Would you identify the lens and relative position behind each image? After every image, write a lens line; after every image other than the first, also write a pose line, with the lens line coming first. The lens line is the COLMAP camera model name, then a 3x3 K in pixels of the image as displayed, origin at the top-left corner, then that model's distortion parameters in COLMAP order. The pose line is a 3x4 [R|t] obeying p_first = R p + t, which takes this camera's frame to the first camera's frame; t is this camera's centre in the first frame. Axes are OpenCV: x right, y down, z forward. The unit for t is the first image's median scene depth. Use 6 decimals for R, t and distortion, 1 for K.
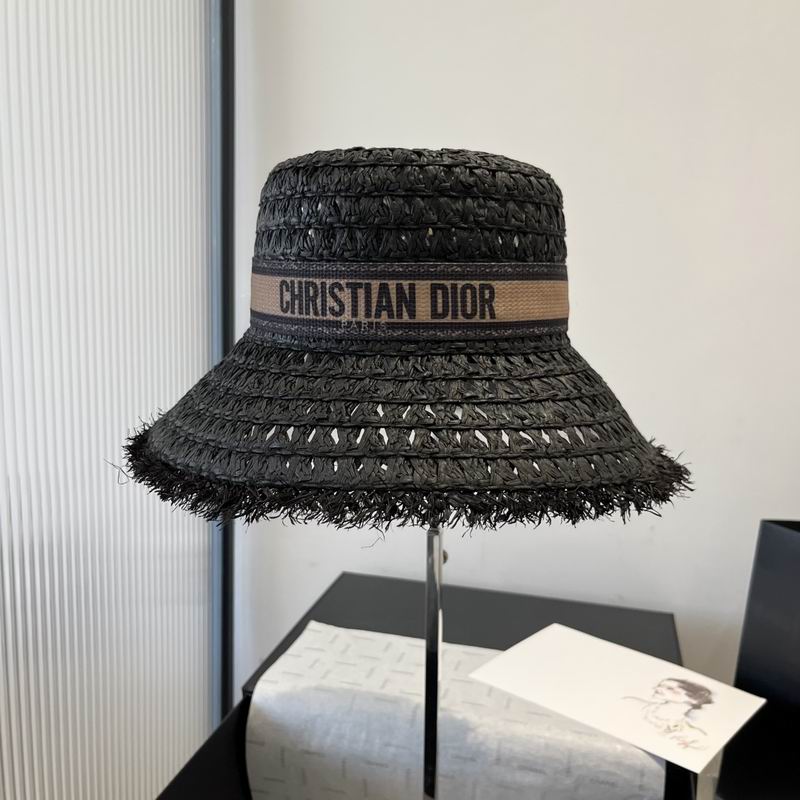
lens RADIAL K [[842.3, 0, 386.4], [0, 842.3, 402.5], [0, 0, 1]] dist [-0.004685, -0.136276]
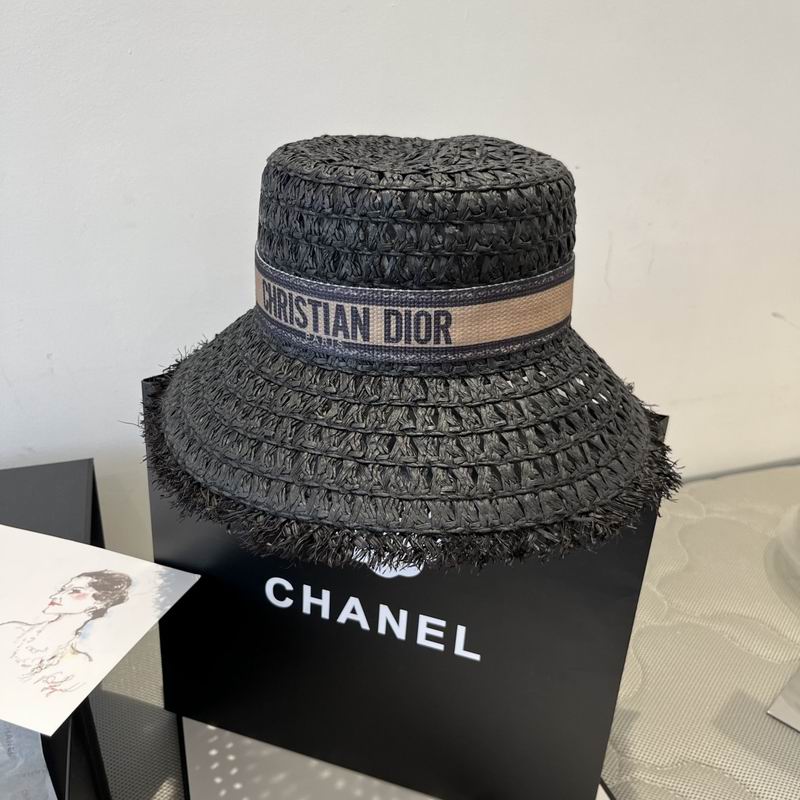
lens RADIAL K [[842.3, 0, 386.4], [0, 842.3, 402.5], [0, 0, 1]] dist [-0.004685, -0.136276]
pose [[0.963803, 0.112854, -0.241553, 0.308763], [-0.042835, 0.959772, 0.277495, -0.311463], [0.263152, -0.257103, 0.929865, 0.035010]]
